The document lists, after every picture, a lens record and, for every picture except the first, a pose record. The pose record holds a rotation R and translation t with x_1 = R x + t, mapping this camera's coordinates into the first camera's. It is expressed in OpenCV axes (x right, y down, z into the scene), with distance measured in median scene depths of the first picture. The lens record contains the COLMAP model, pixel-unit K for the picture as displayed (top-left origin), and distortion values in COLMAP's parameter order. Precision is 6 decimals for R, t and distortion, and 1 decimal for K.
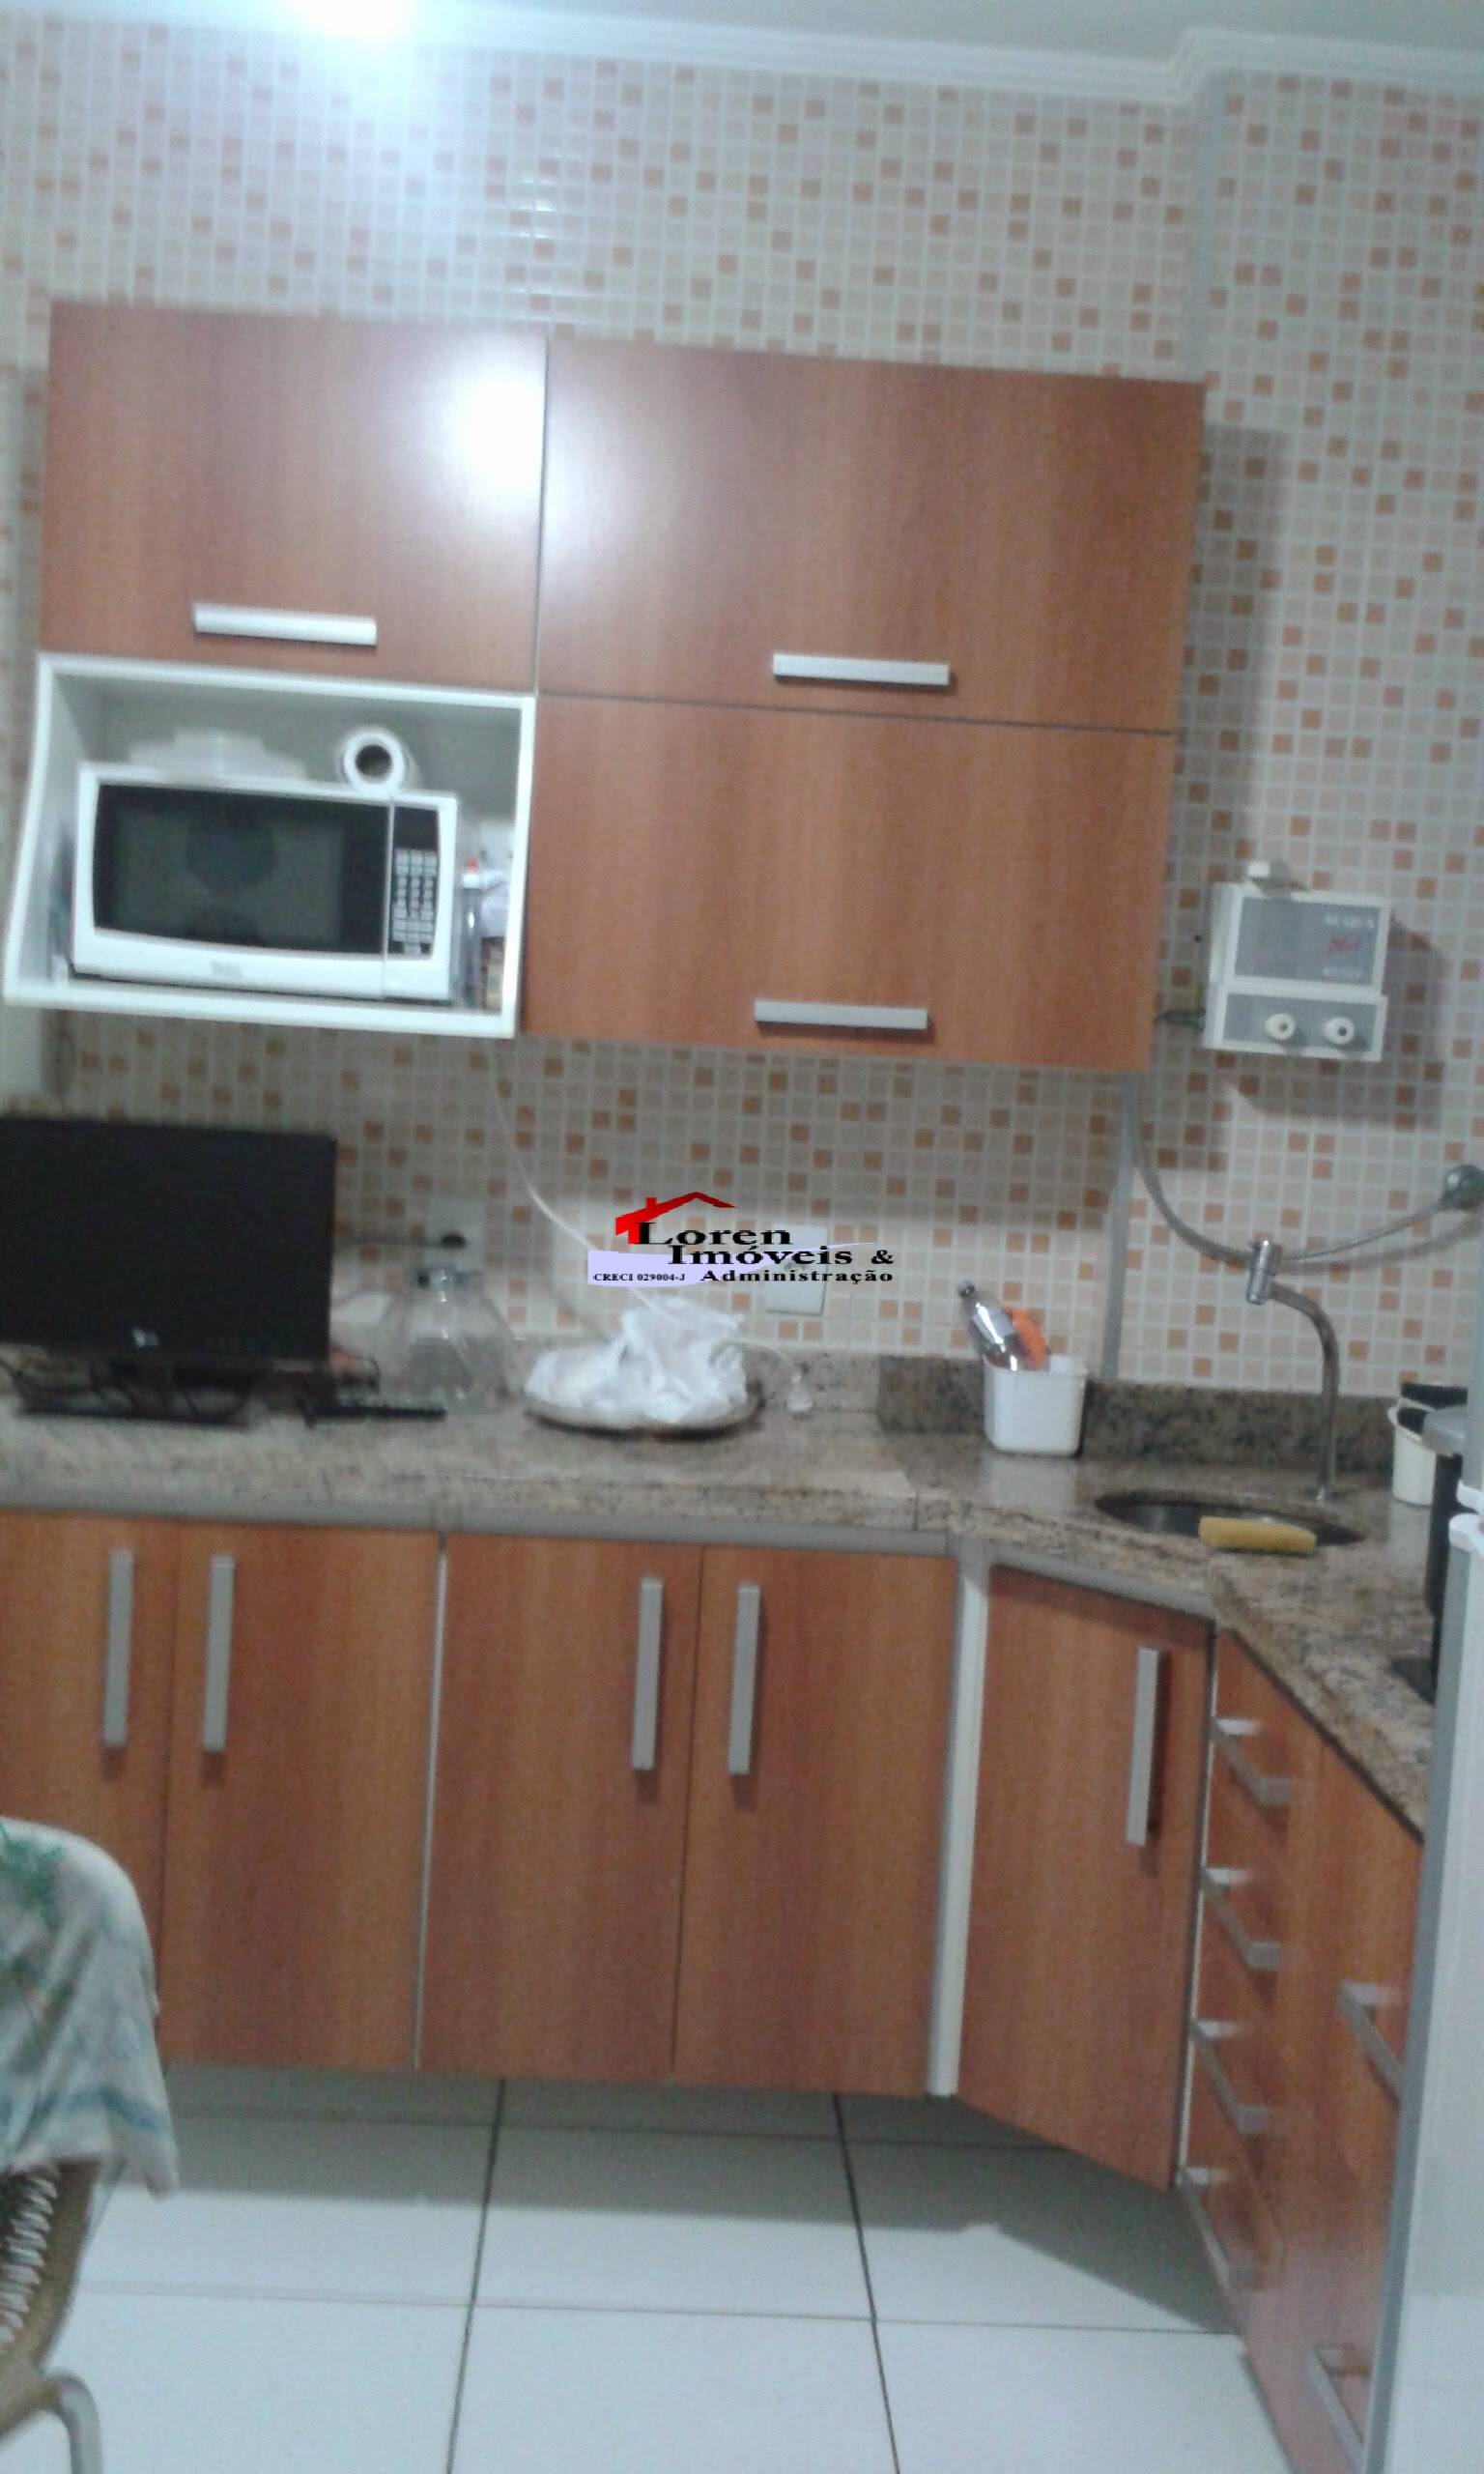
lens RADIAL K [[2409.3, 0, 802.3], [0, 2409.3, 1247.6], [0, 0, 1]] dist [0.198493, -0.534310]
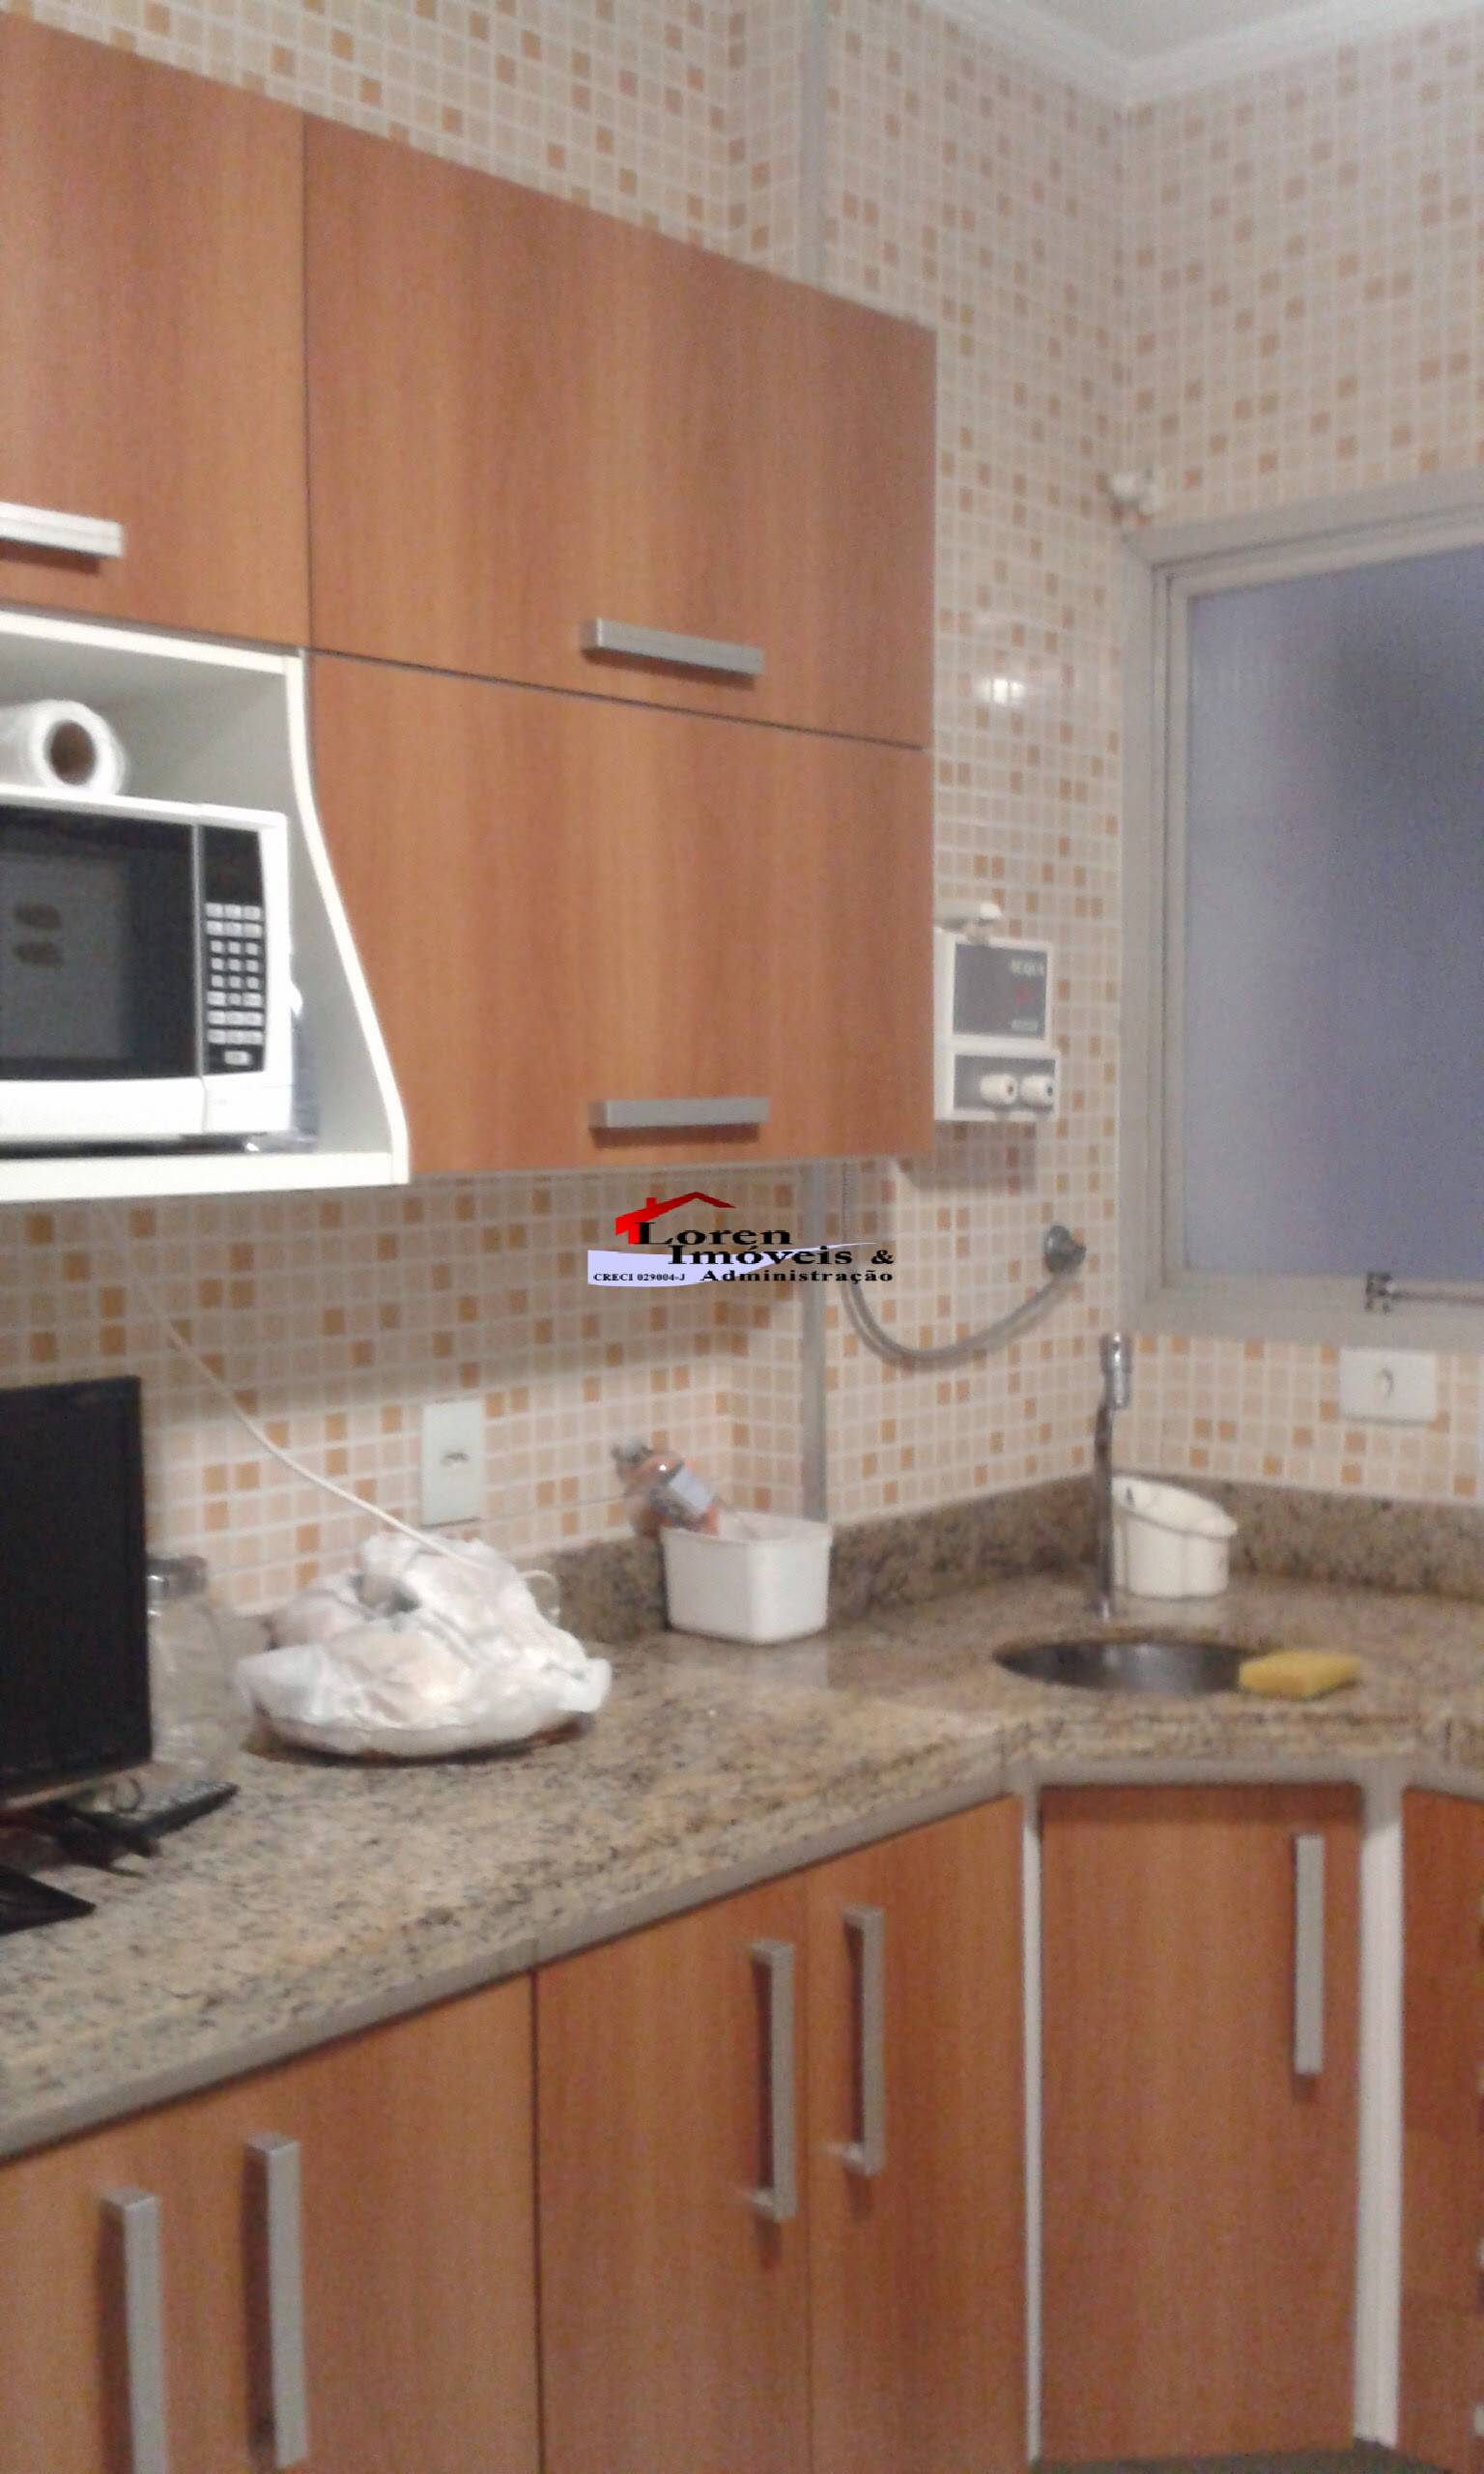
lens RADIAL K [[2409.3, 0, 802.3], [0, 2409.3, 1247.6], [0, 0, 1]] dist [0.198493, -0.534310]
pose [[0.709356, -0.113416, 0.695666, -0.463095], [0.122090, 0.991821, 0.037207, -0.075591], [-0.694196, 0.058541, 0.717401, 0.430472]]
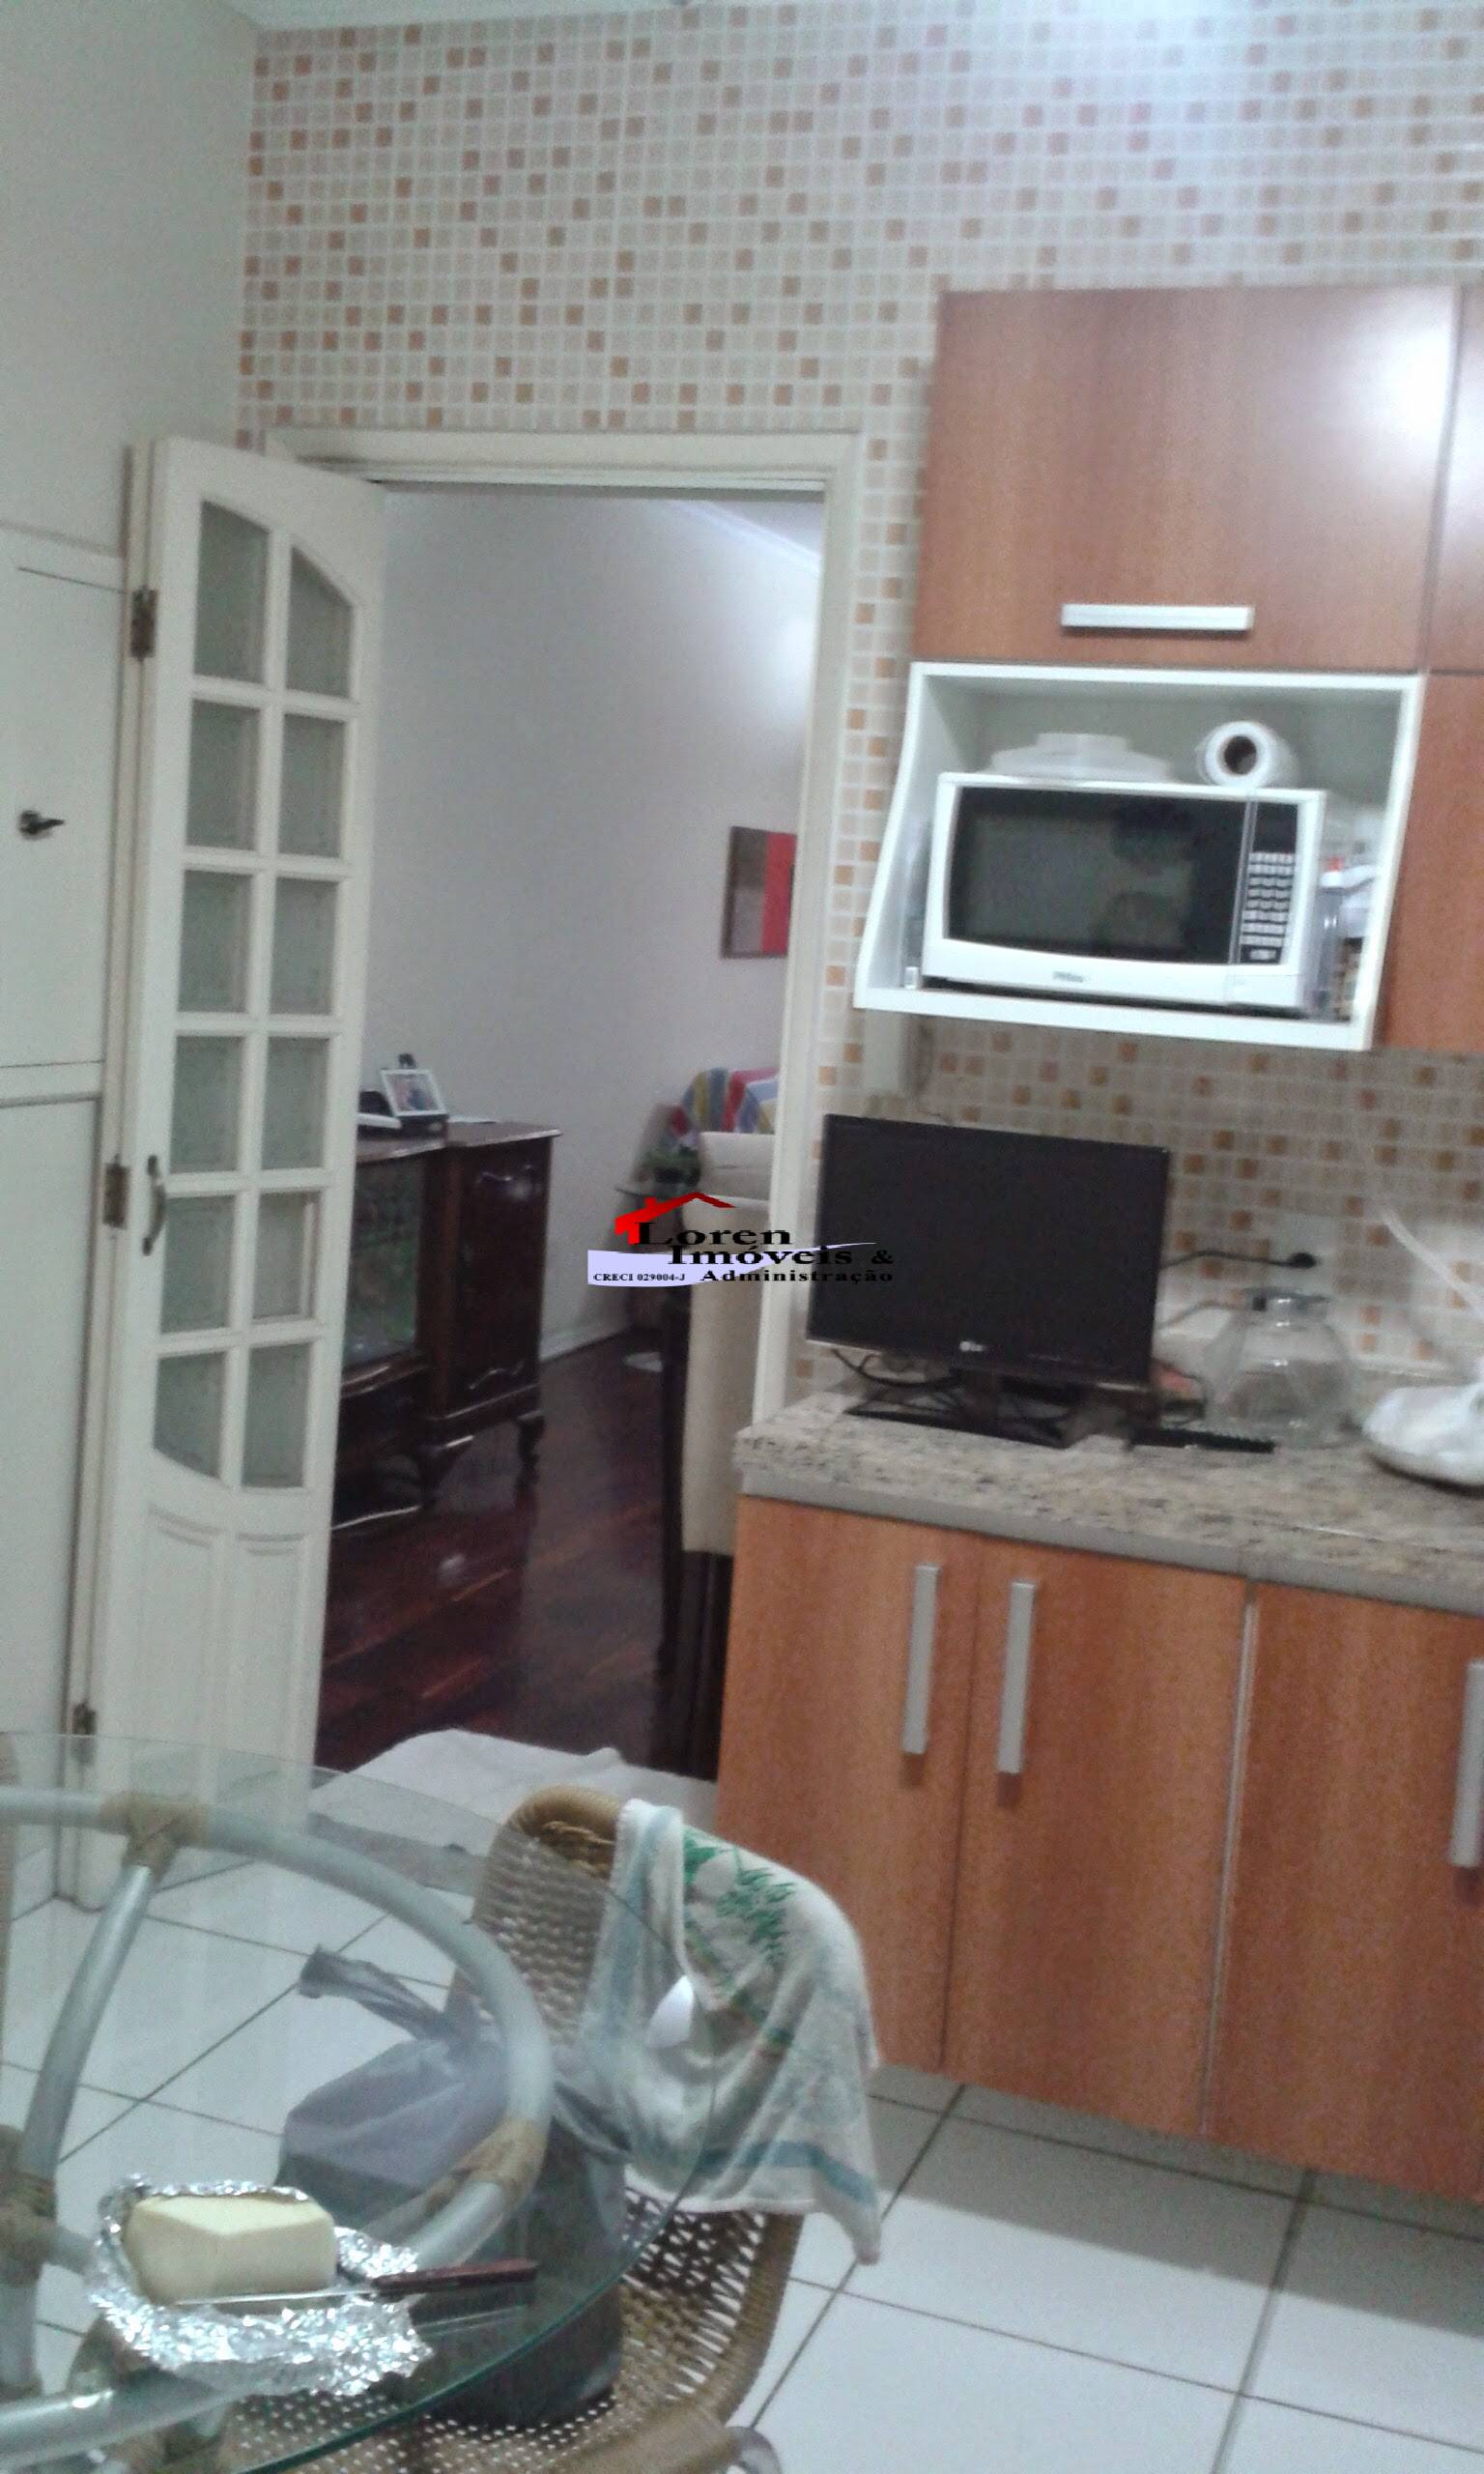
lens RADIAL K [[2409.3, 0, 802.3], [0, 2409.3, 1247.6], [0, 0, 1]] dist [0.198493, -0.534310]
pose [[0.923207, 0.057638, -0.379956, 0.036070], [-0.052461, 0.998335, 0.023976, -0.021567], [0.380705, -0.002202, 0.924694, 0.058344]]
